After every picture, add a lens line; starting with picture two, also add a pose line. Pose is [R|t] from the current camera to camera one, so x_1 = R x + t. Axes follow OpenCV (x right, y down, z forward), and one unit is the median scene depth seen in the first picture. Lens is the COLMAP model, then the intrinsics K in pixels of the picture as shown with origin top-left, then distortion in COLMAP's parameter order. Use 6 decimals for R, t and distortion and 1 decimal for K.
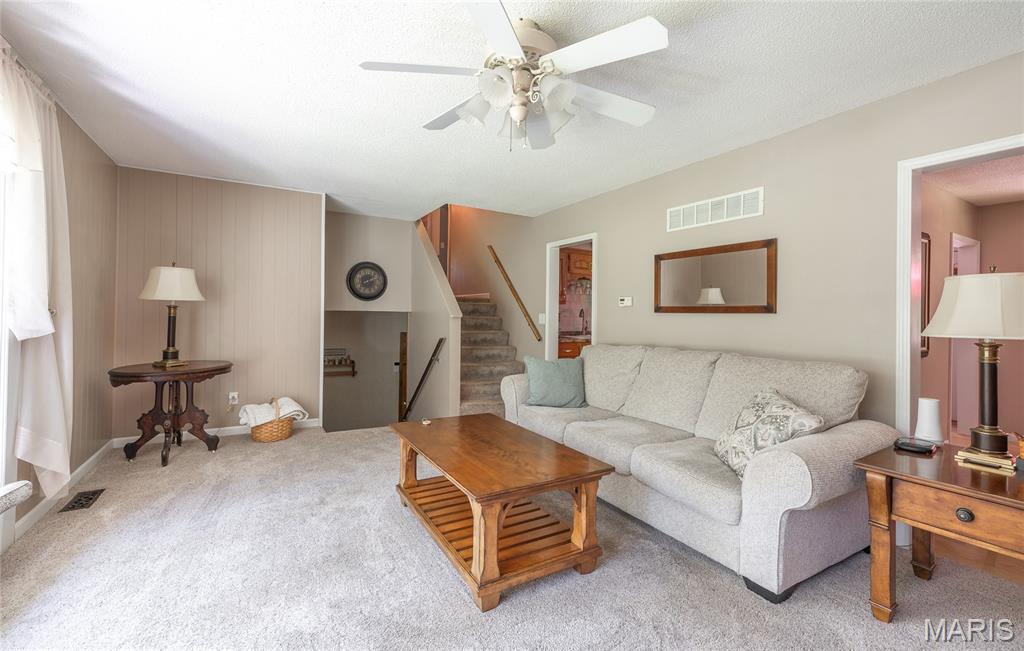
lens RADIAL K [[432.0, 0, 513.4], [0, 432.0, 312.1], [0, 0, 1]] dist [0.000890, 0.000163]
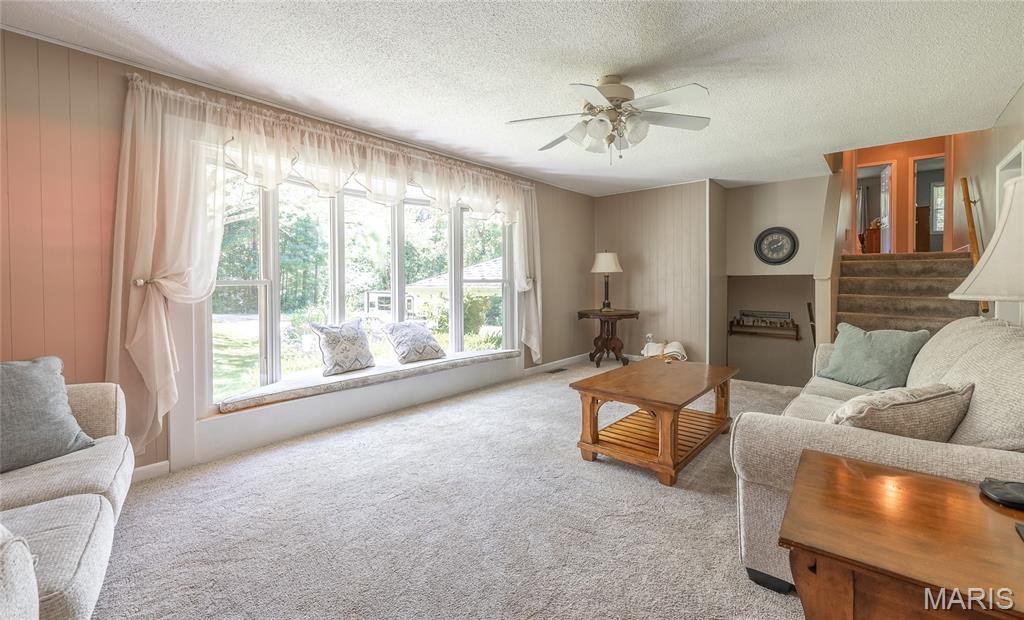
lens RADIAL K [[435.5, 0, 511.8], [0, 435.5, 290.1], [0, 0, 1]] dist [0.000341, 0.000022]
pose [[0.315561, 0.005175, -0.948891, 0.702206], [0.019314, 0.999743, 0.011876, 0.014739], [0.948709, -0.022074, 0.315380, 0.118479]]
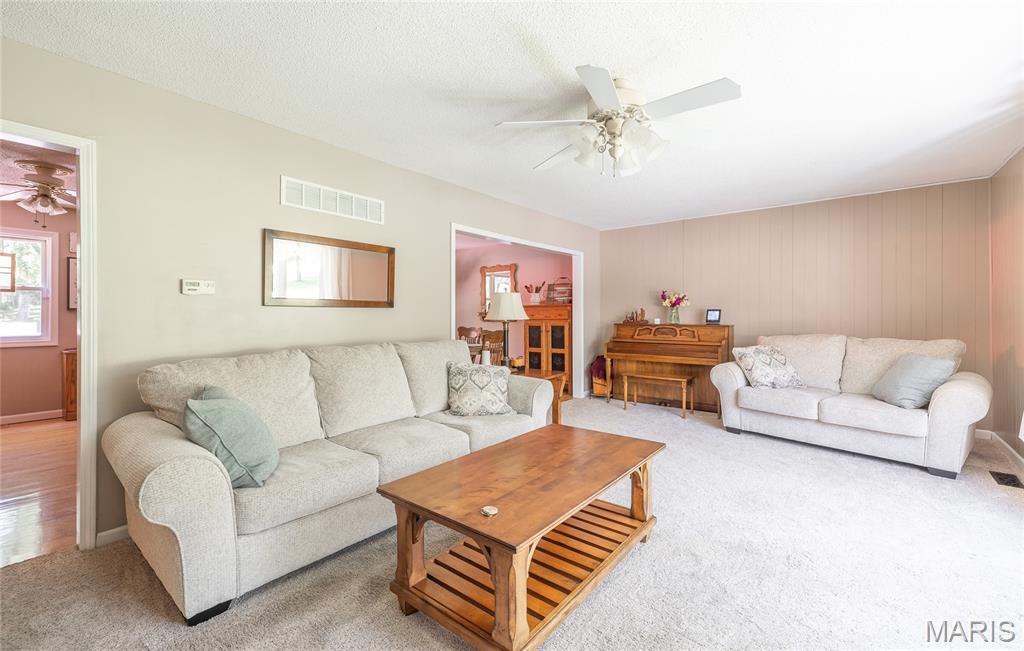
lens RADIAL K [[432.0, 0, 513.4], [0, 432.0, 312.1], [0, 0, 1]] dist [0.000890, 0.000163]
pose [[-0.348041, -0.011318, 0.937411, -0.574301], [-0.015350, 0.999862, 0.006373, 0.002078], [-0.937354, -0.012171, -0.348166, 0.924937]]
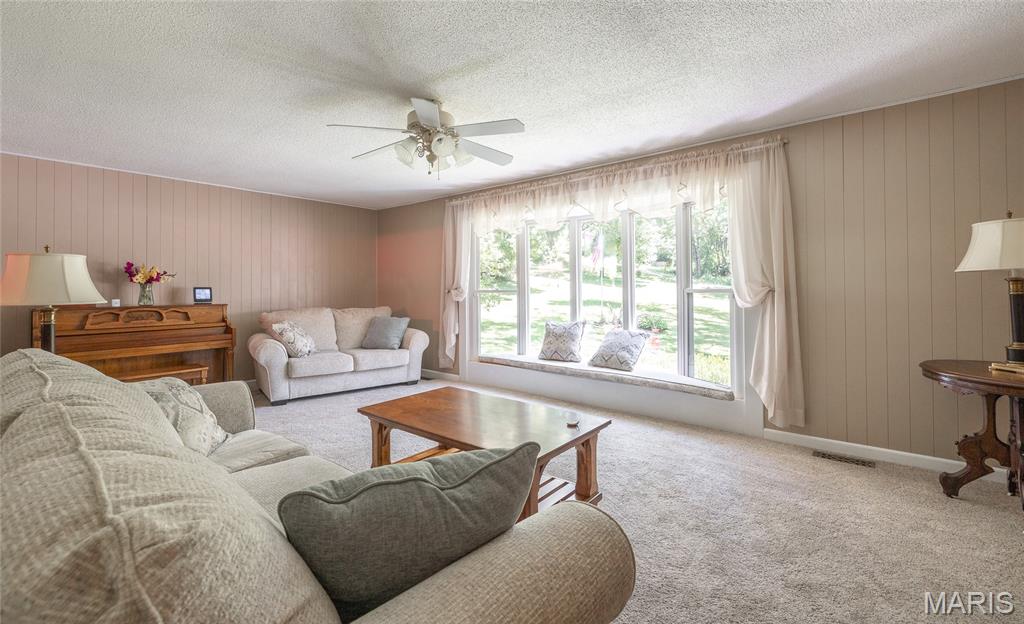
lens RADIAL K [[434.0, 0, 516.3], [0, 434.0, 284.4], [0, 0, 1]] dist [0.000346, 0.000123]
pose [[-0.942049, -0.011056, -0.335292, 0.130991], [-0.003057, 0.999698, -0.024375, 0.012758], [0.335460, -0.021937, -0.941799, 1.368942]]
